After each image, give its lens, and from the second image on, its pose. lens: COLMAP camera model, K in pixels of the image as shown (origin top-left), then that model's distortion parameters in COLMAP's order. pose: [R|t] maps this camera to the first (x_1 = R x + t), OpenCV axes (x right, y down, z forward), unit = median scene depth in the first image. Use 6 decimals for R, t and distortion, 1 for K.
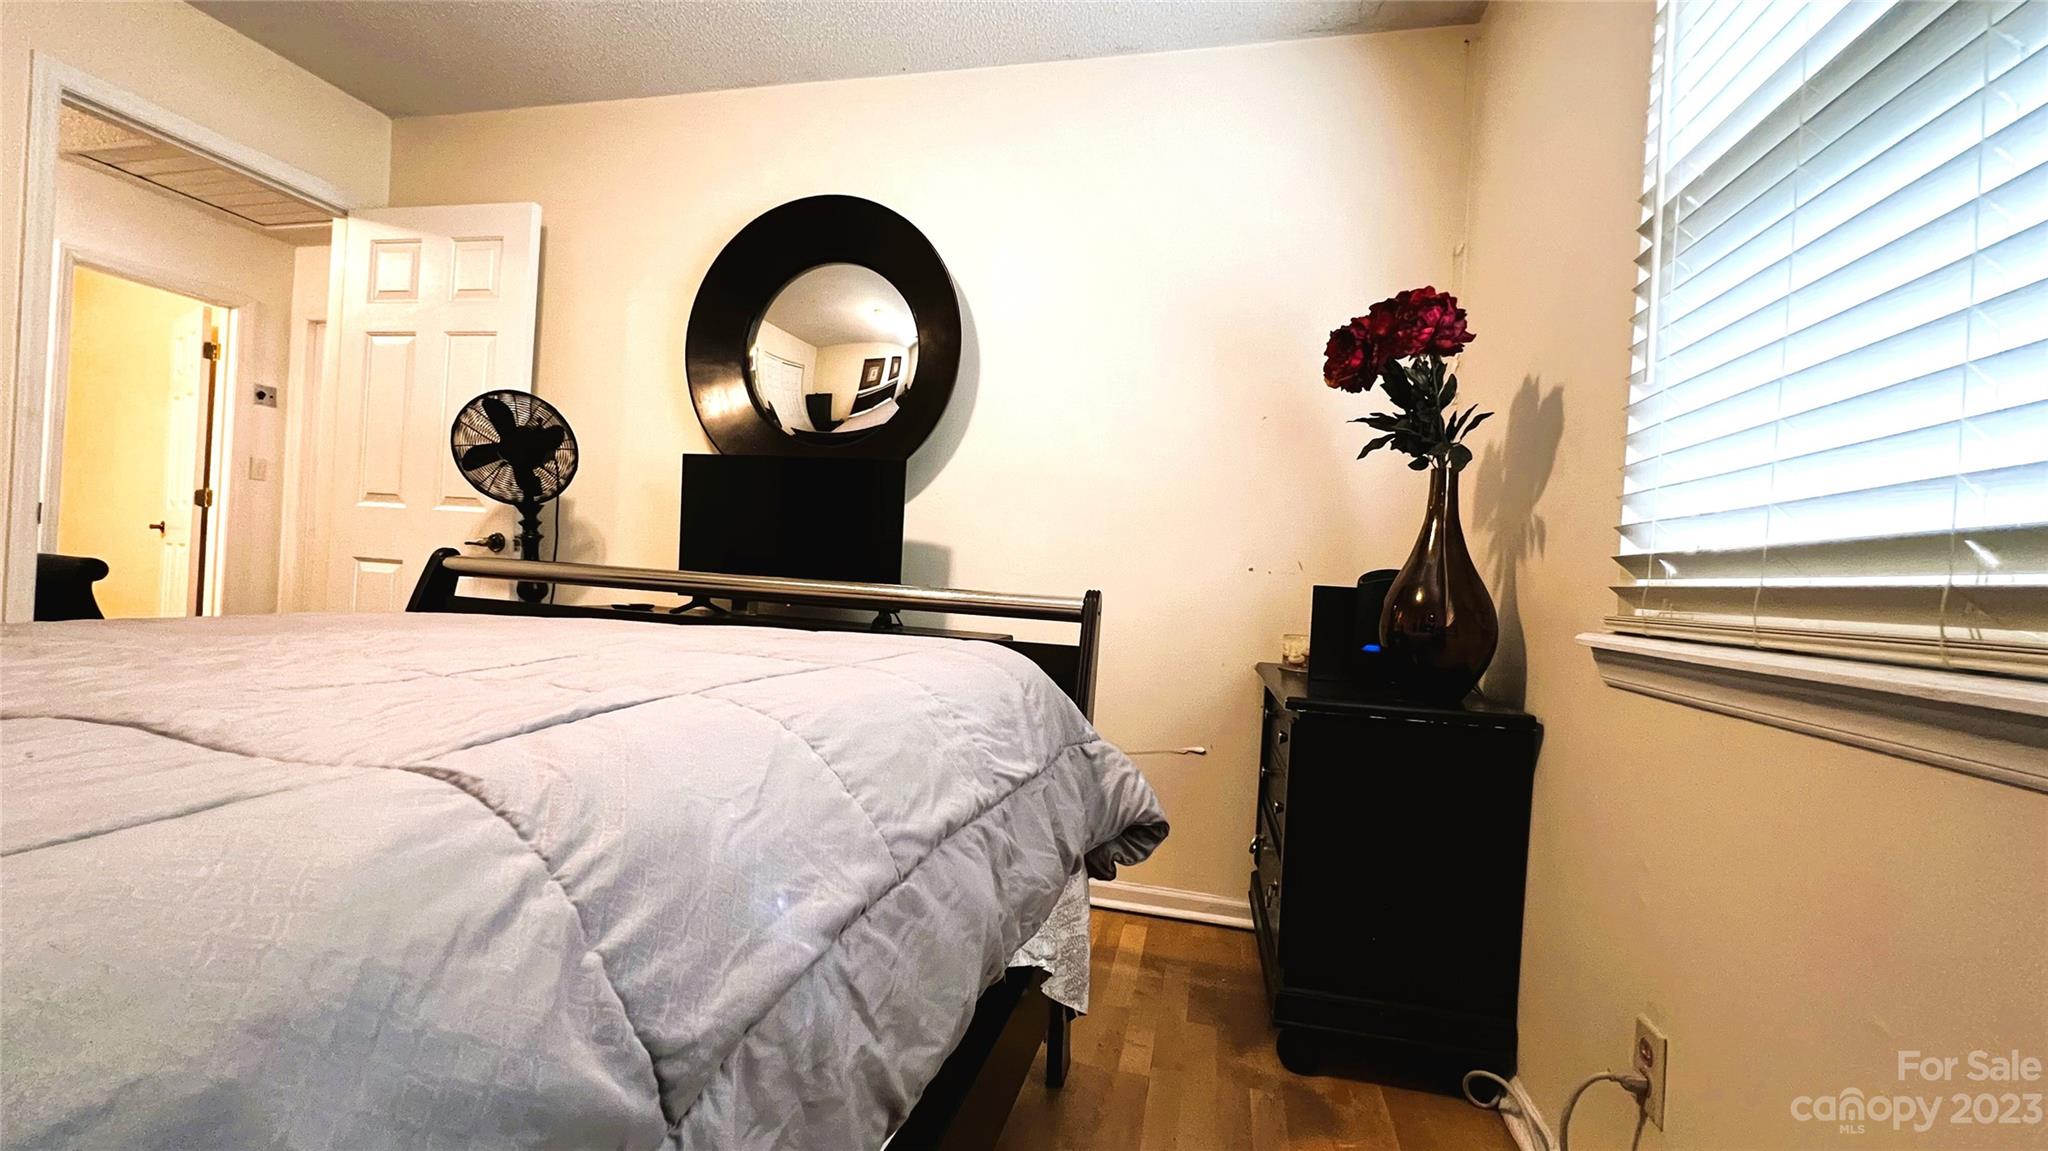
lens RADIAL K [[819.4, 0, 1025.5], [0, 819.4, 579.7], [0, 0, 1]] dist [-0.002316, 0.000272]
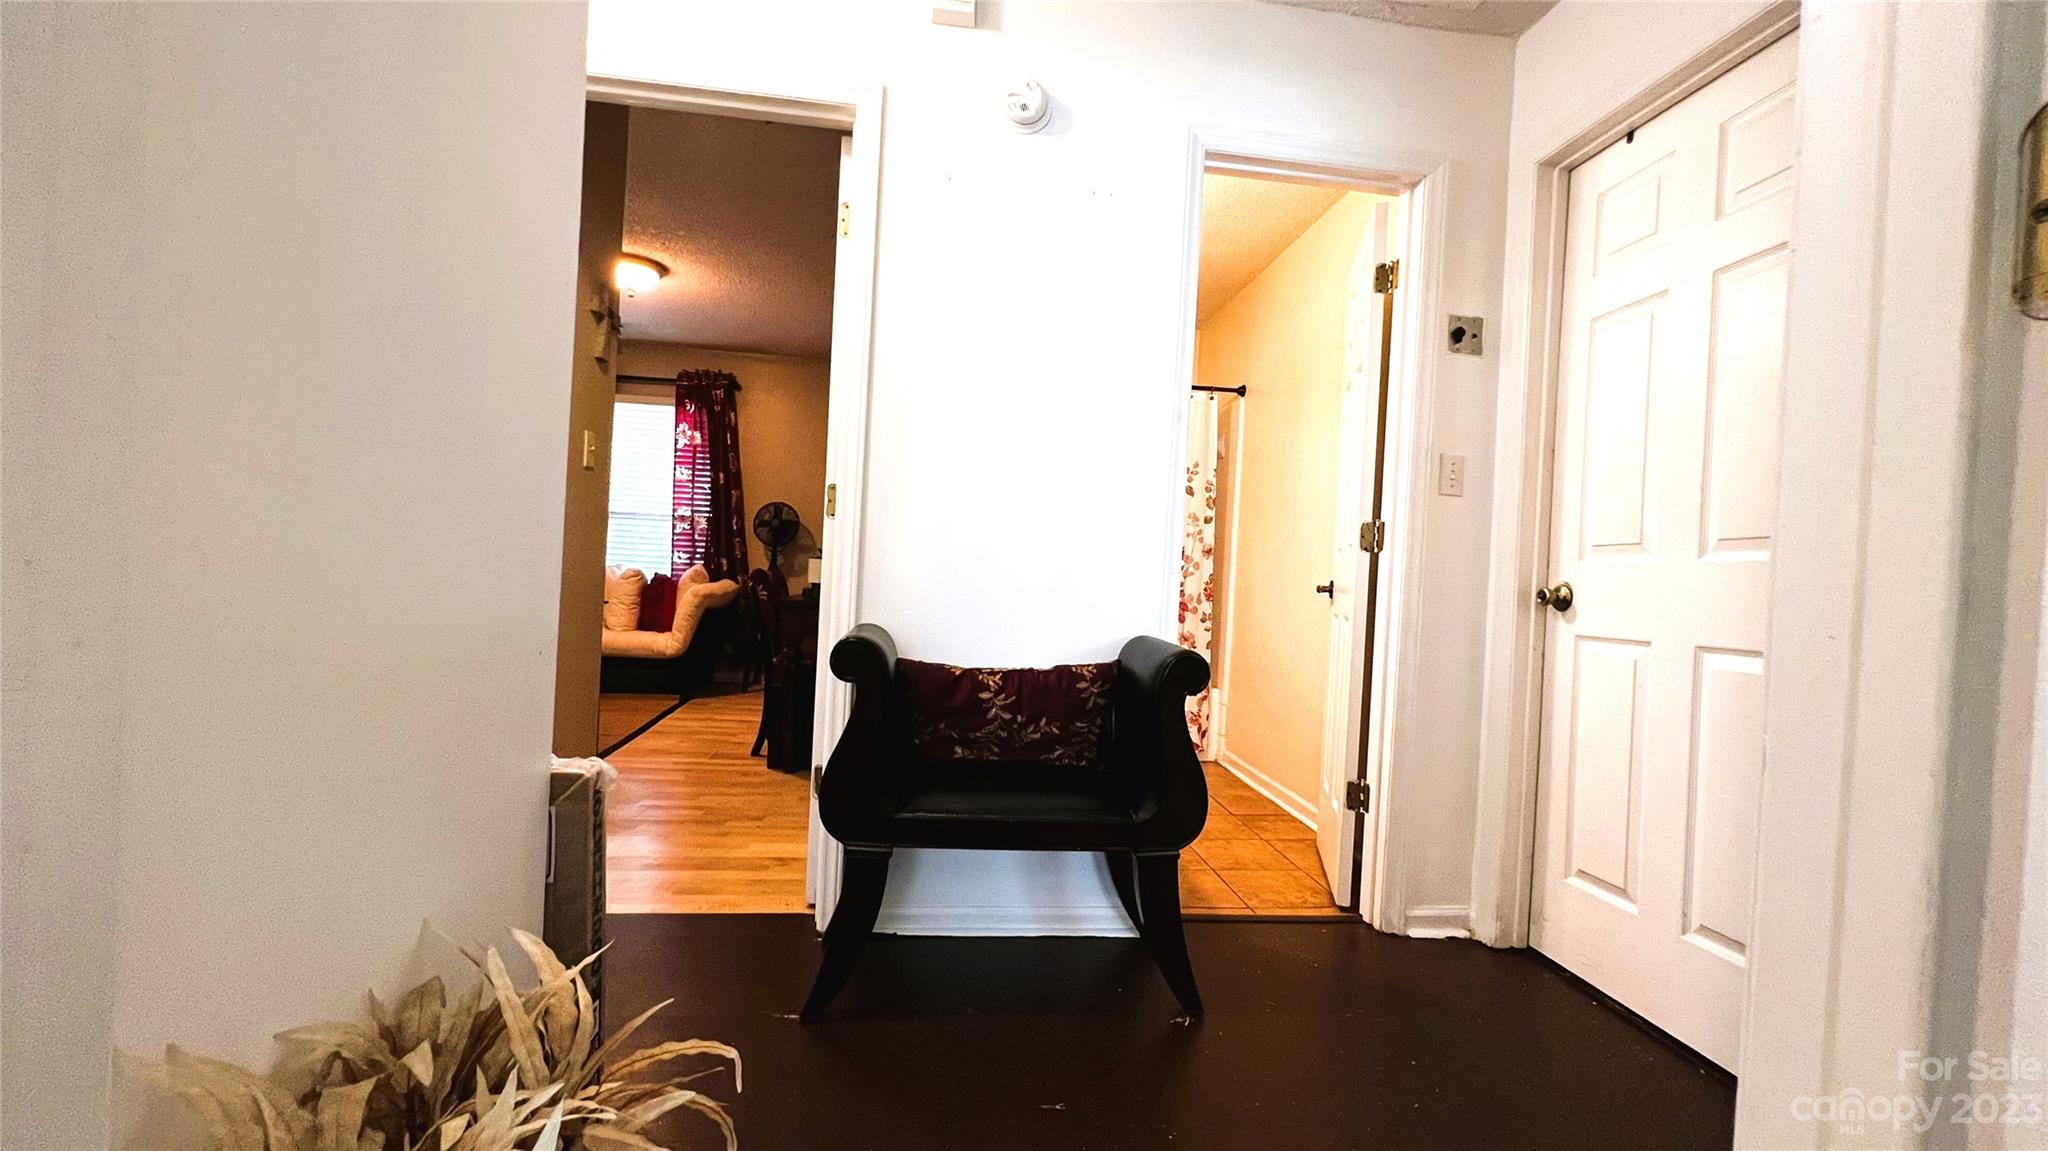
lens RADIAL K [[819.4, 0, 1025.5], [0, 819.4, 579.7], [0, 0, 1]] dist [-0.002316, 0.000272]
pose [[0.340679, -0.032712, -0.939610, -0.542737], [-0.038154, 0.998090, -0.048582, -0.032157], [0.939405, 0.052401, 0.338781, 0.571365]]
